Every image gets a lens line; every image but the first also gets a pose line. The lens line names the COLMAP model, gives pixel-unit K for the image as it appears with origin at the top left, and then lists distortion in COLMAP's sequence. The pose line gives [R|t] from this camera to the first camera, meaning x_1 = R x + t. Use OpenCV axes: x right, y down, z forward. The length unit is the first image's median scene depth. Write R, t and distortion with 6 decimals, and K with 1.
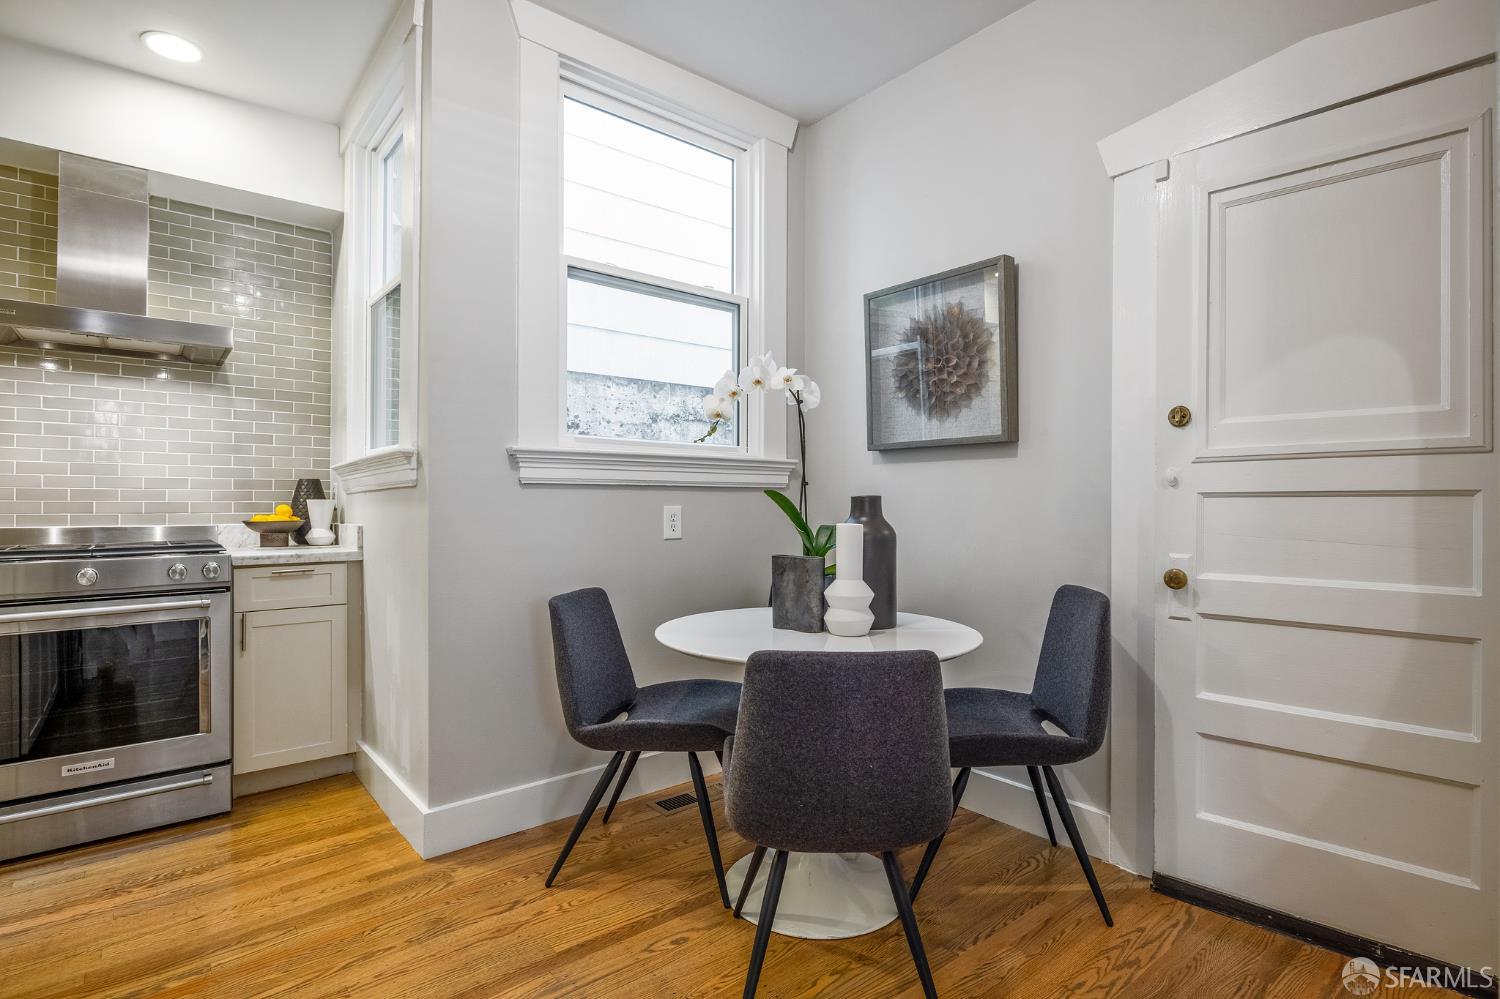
lens RADIAL K [[745.1, 0, 750.0], [0, 745.1, 499.5], [0, 0, 1]] dist [-0.002762, 0.000085]
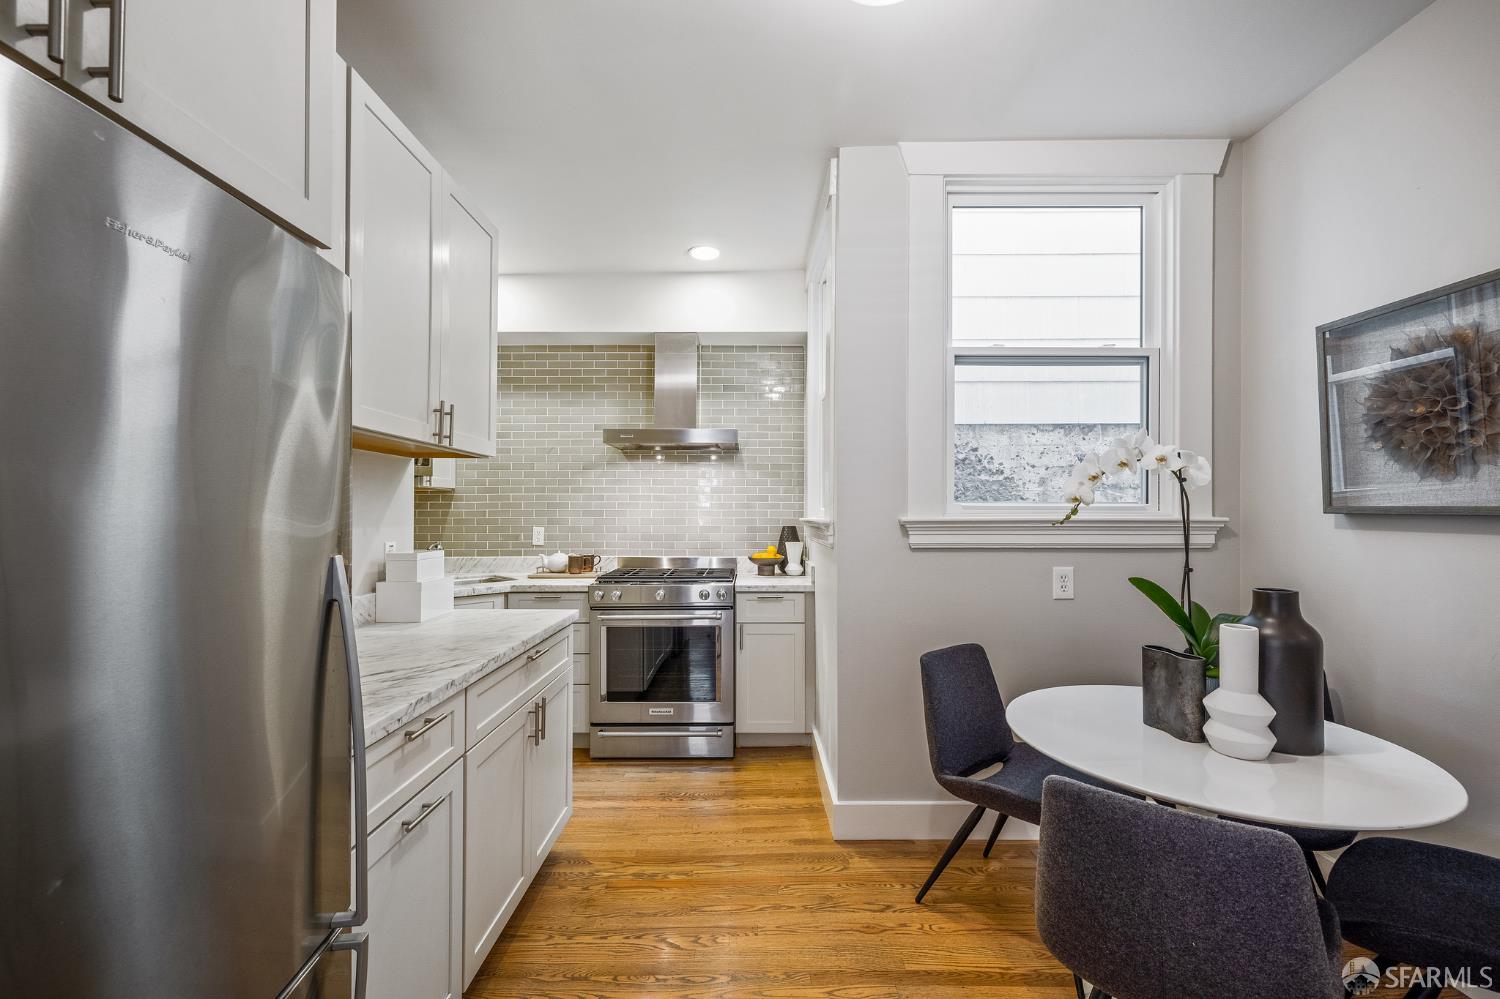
lens RADIAL K [[630.0, 0, 750.0], [0, 630.0, 499.5], [0, 0, 1]] dist [0.011938, -0.005419]
pose [[0.767788, -0.003341, -0.640696, 0.138252], [0.003107, 0.999994, -0.001492, -0.094824], [0.640697, -0.000845, 0.767793, 0.052950]]
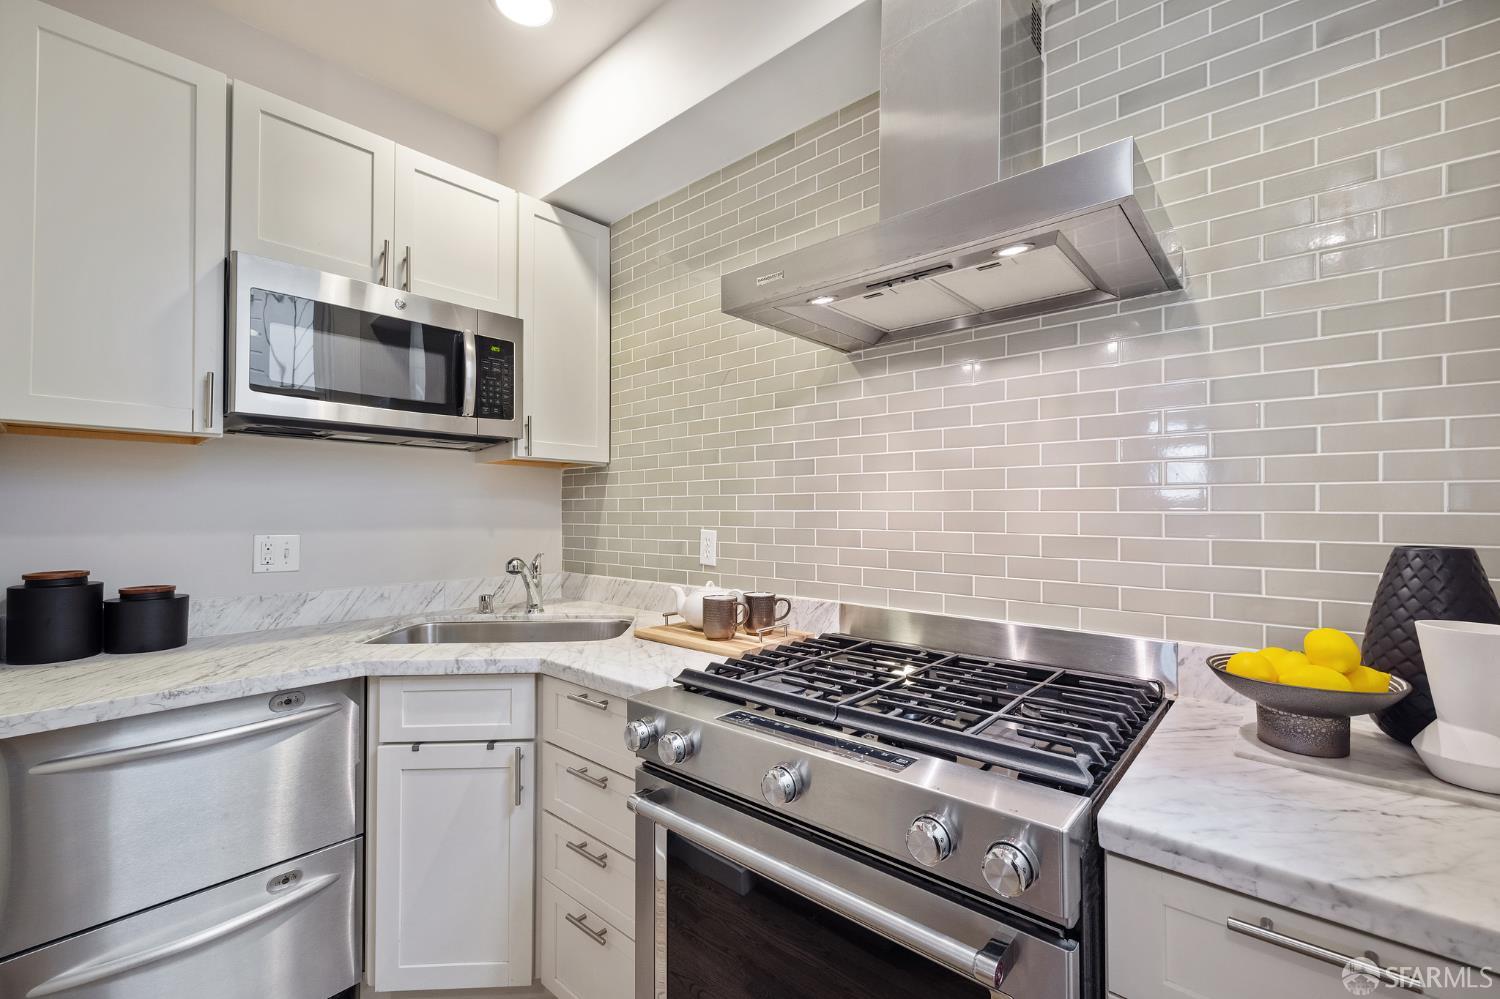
lens RADIAL K [[630.0, 0, 750.0], [0, 630.0, 499.5], [0, 0, 1]] dist [0.011938, -0.005419]
pose [[0.160099, -0.011196, -0.987037, -0.452681], [0.011122, 0.999893, -0.009538, -0.061688], [0.987038, -0.009451, 0.160206, 0.817864]]
